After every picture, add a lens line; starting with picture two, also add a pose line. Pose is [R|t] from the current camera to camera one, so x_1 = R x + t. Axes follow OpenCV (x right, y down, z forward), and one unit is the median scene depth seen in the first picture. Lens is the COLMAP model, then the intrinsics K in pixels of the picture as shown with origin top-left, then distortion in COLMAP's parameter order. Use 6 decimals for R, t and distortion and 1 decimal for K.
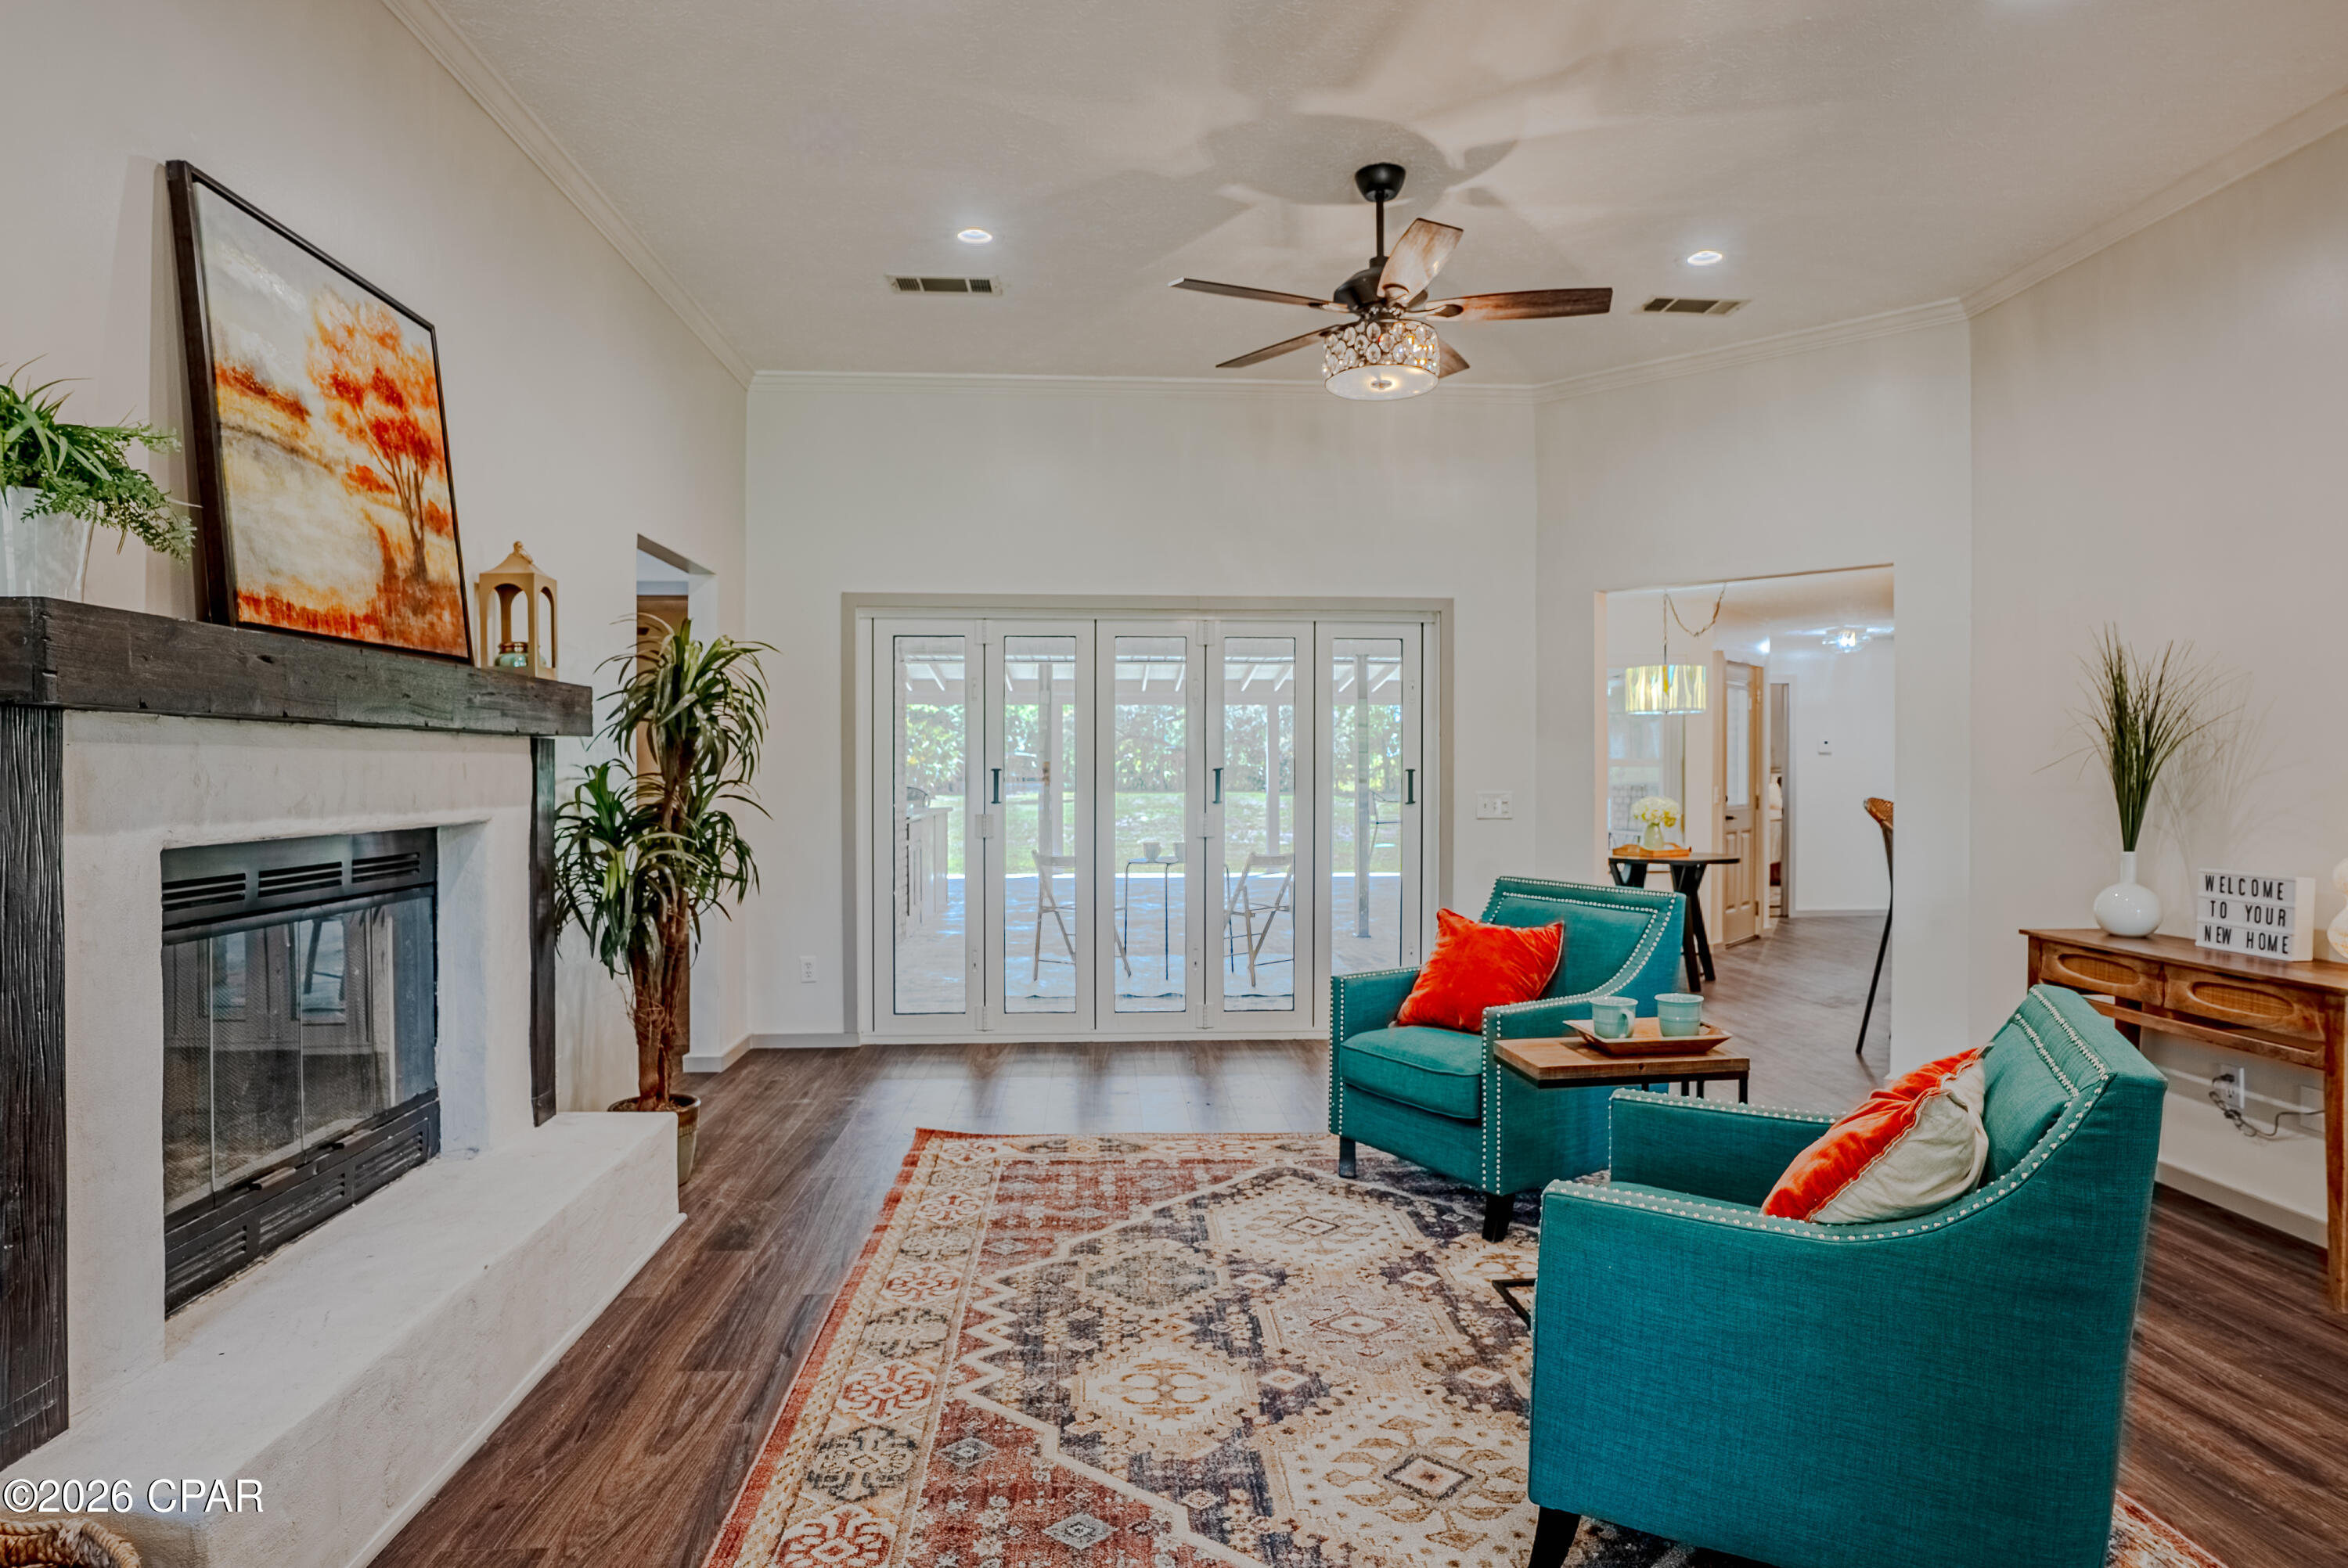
lens RADIAL K [[1297.6, 0, 1178.2], [0, 1297.6, 776.3], [0, 0, 1]] dist [-0.051532, 0.032859]
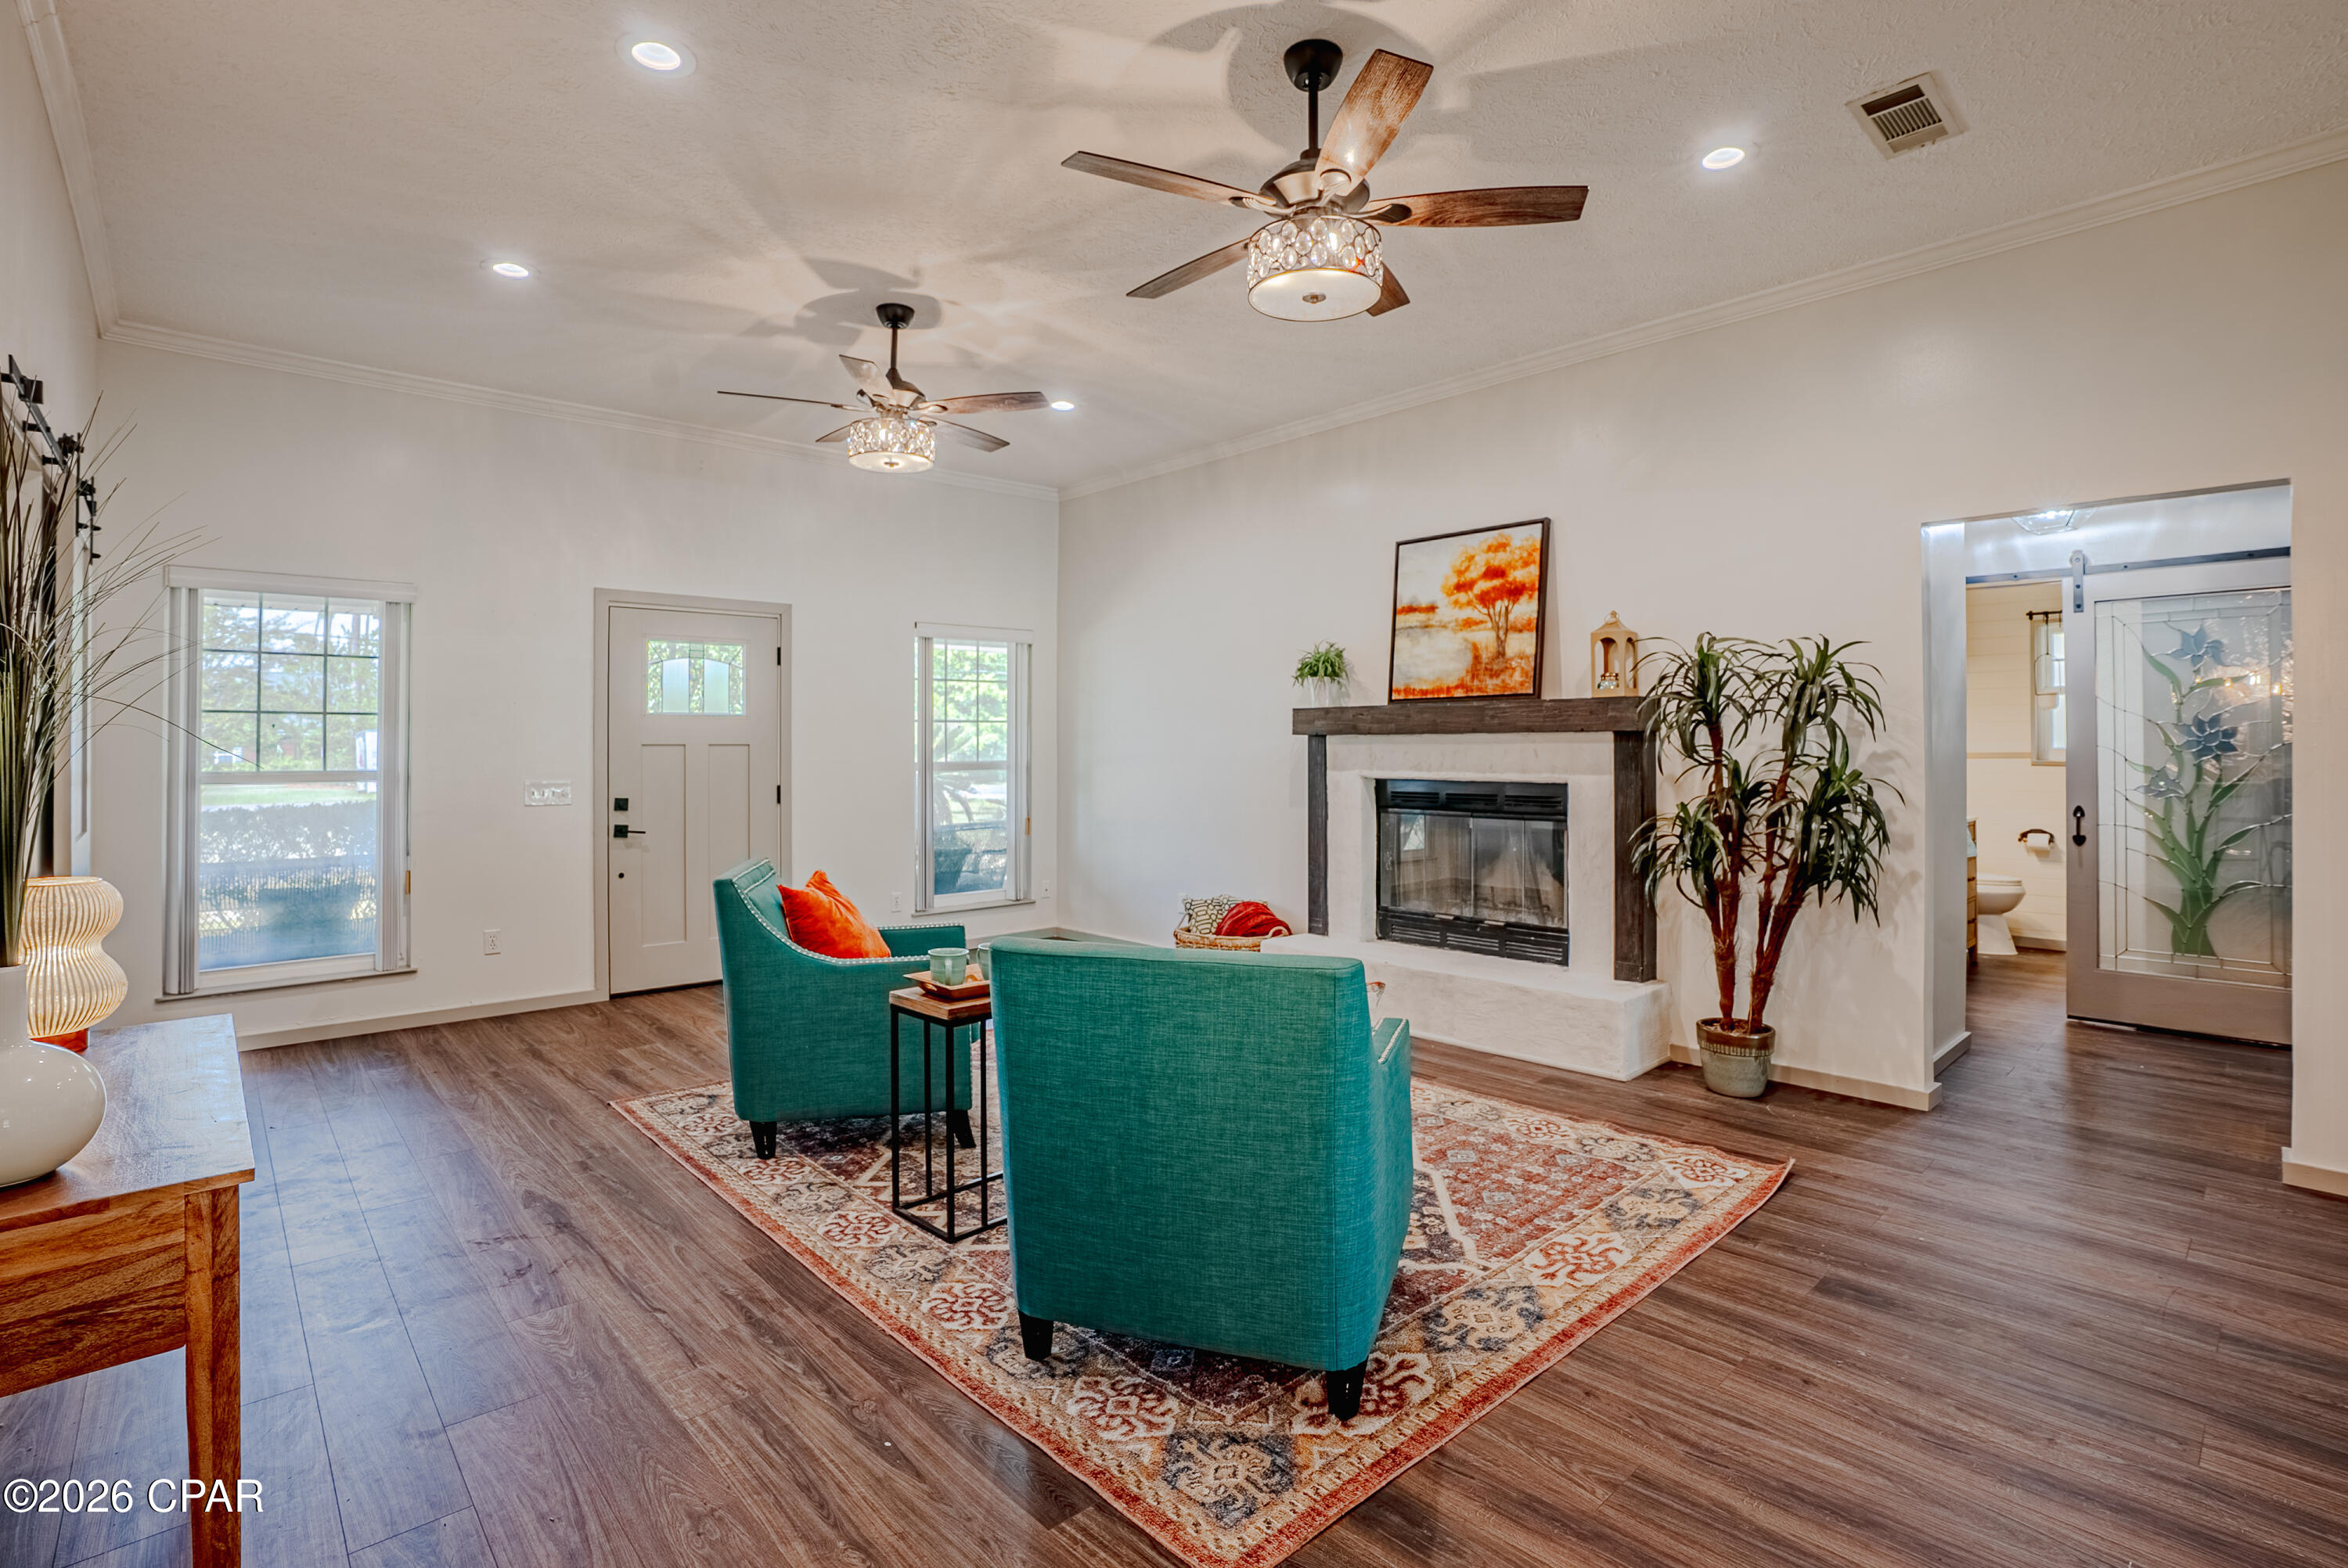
lens RADIAL K [[1098.4, 0, 1171.3], [0, 1098.4, 728.8], [0, 0, 1]] dist [-0.056813, 0.000218]
pose [[-0.776183, -0.012809, -0.630378, 0.933034], [-0.003725, 0.999869, -0.015730, -0.013990], [0.630497, -0.009861, -0.776129, 2.060922]]
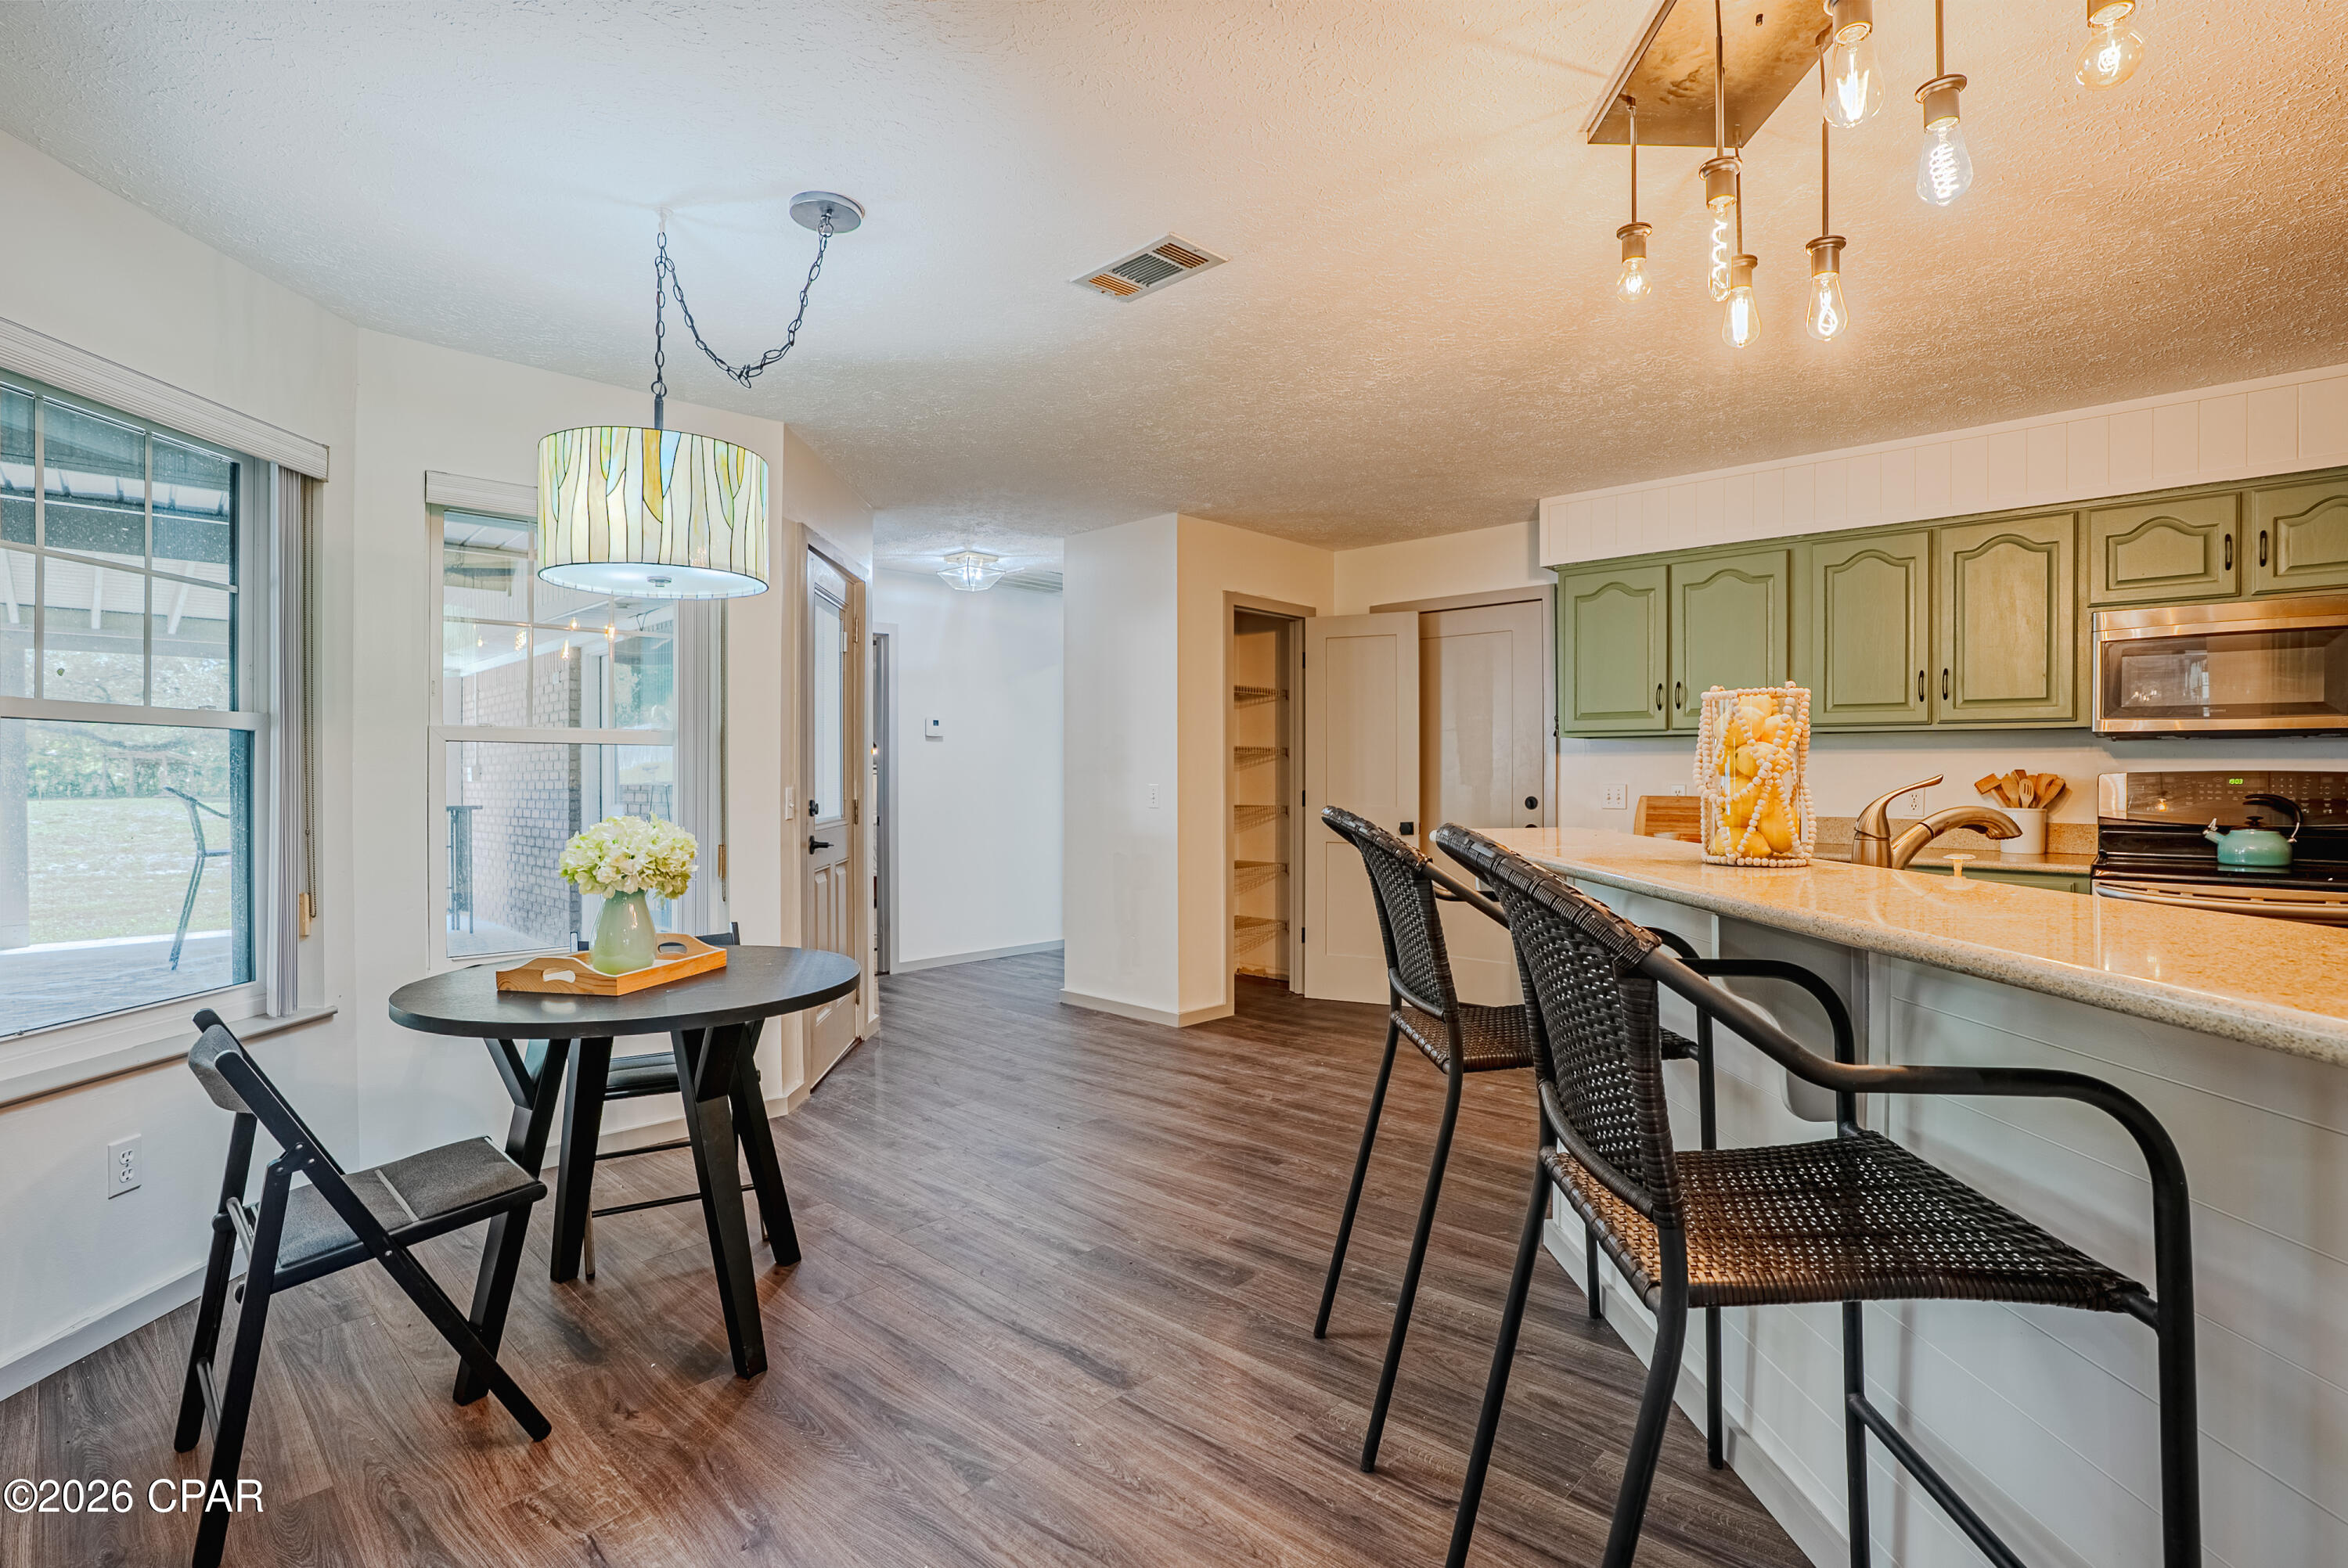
lens RADIAL K [[1085.4, 0, 1175.0], [0, 1085.4, 777.7], [0, 0, 1]] dist [-0.073940, 0.022720]
pose [[0.731897, -0.004690, 0.681399, 0.776245], [0.004219, 0.999988, 0.002352, 0.014346], [-0.681402, 0.001153, 0.731908, 1.889363]]
